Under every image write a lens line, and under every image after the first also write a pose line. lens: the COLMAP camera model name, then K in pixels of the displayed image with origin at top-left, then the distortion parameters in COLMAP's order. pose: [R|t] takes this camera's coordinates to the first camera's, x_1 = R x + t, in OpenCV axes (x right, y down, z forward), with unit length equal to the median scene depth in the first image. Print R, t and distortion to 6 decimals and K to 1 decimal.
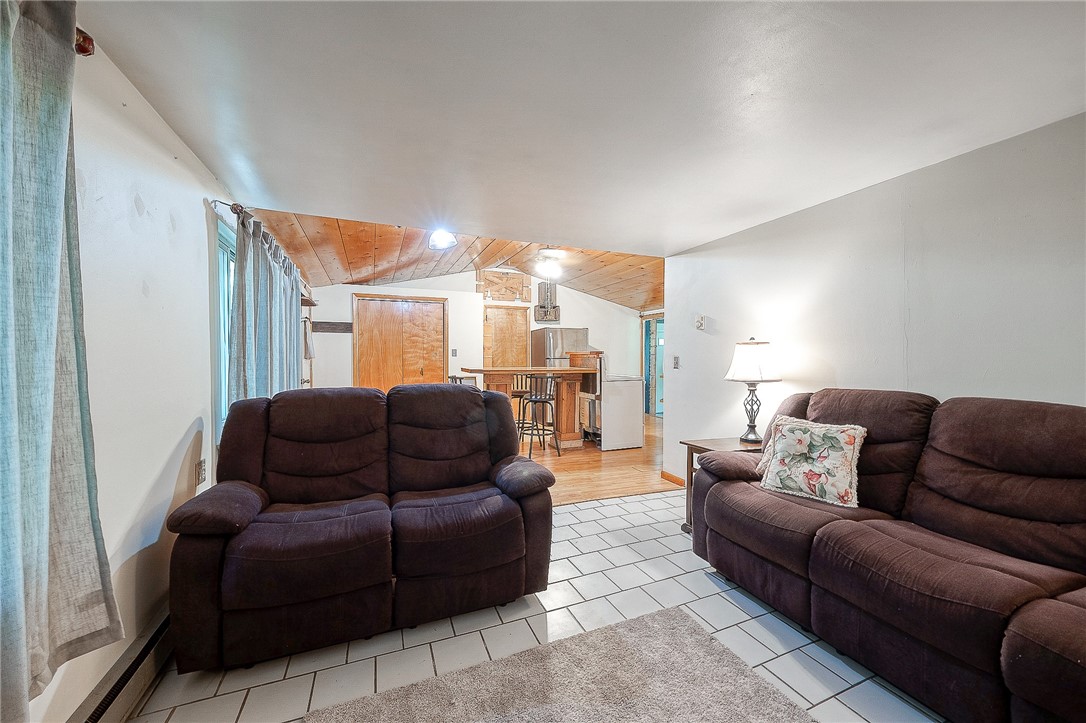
lens RADIAL K [[421.0, 0, 547.8], [0, 421.0, 361.0], [0, 0, 1]] dist [0.003394, -0.000965]
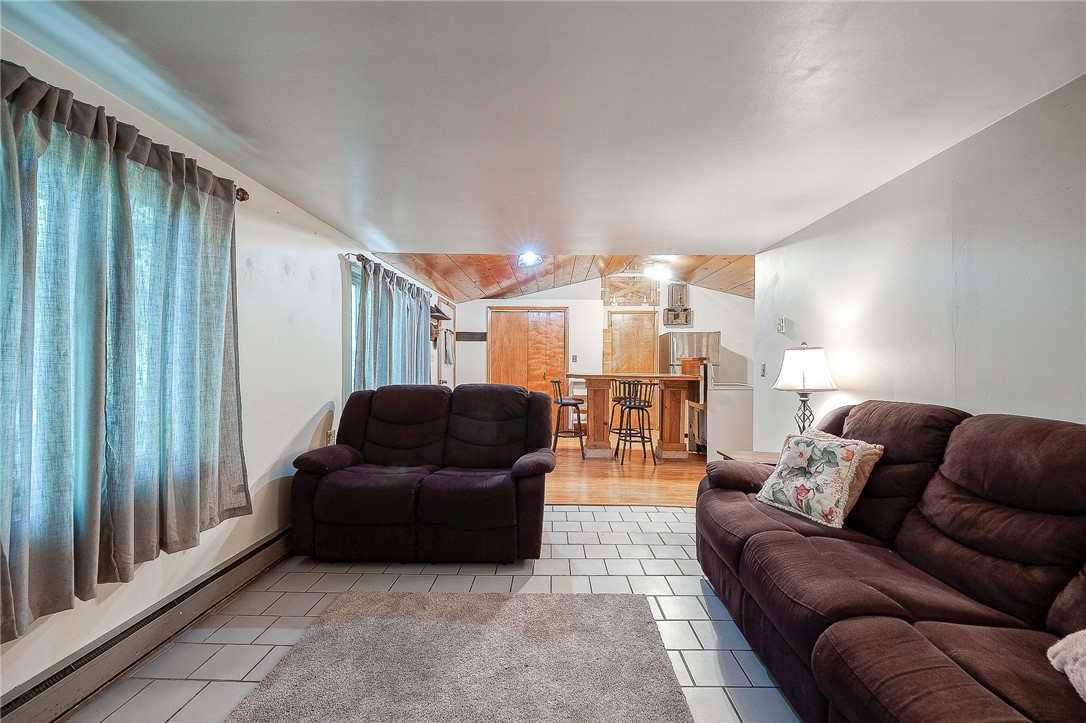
lens RADIAL K [[421.0, 0, 510.5], [0, 421.0, 359.2], [0, 0, 1]] dist [0.003394, -0.000965]
pose [[0.914510, 0.003858, -0.404545, 0.390484], [-0.011281, 0.999809, -0.015969, 0.001633], [0.404407, 0.019168, 0.914378, -0.120180]]
